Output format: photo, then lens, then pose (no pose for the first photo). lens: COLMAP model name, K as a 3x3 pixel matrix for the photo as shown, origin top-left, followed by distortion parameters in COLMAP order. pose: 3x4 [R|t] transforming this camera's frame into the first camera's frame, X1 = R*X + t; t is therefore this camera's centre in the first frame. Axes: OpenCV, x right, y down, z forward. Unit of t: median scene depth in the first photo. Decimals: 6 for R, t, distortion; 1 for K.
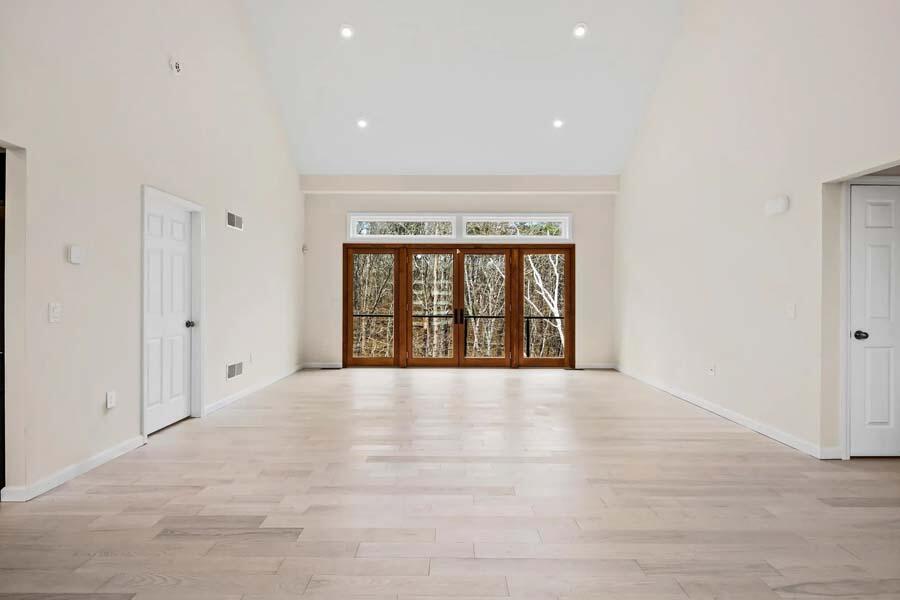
lens RADIAL K [[430.4, 0, 451.4], [0, 430.4, 305.2], [0, 0, 1]] dist [-0.001307, -0.000727]
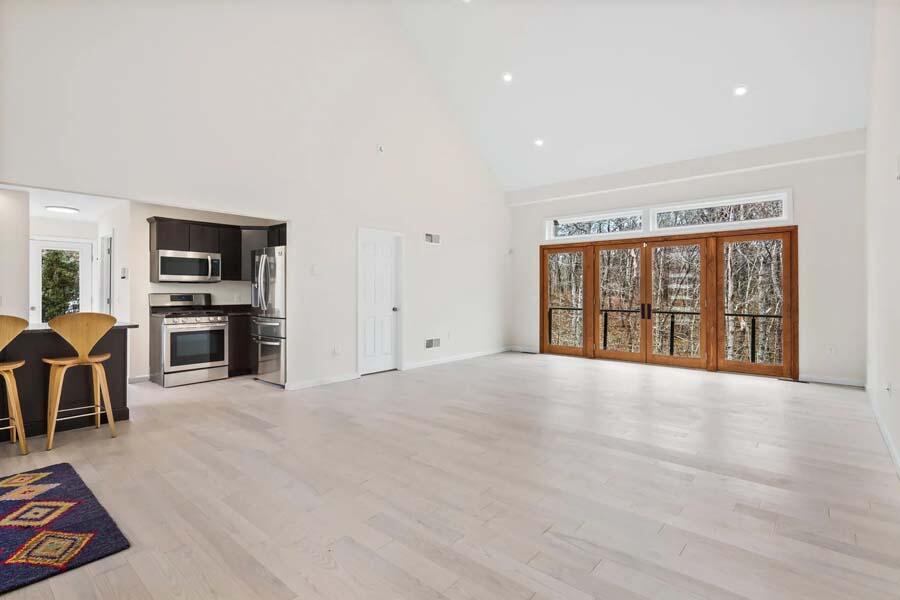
lens RADIAL K [[430.4, 0, 460.0], [0, 430.4, 298.6], [0, 0, 1]] dist [-0.001307, -0.000727]
pose [[0.766428, 0.006528, -0.642297, 0.323543], [-0.010440, 0.999943, -0.002295, 0.003658], [0.642246, 0.008465, 0.766452, -0.021575]]
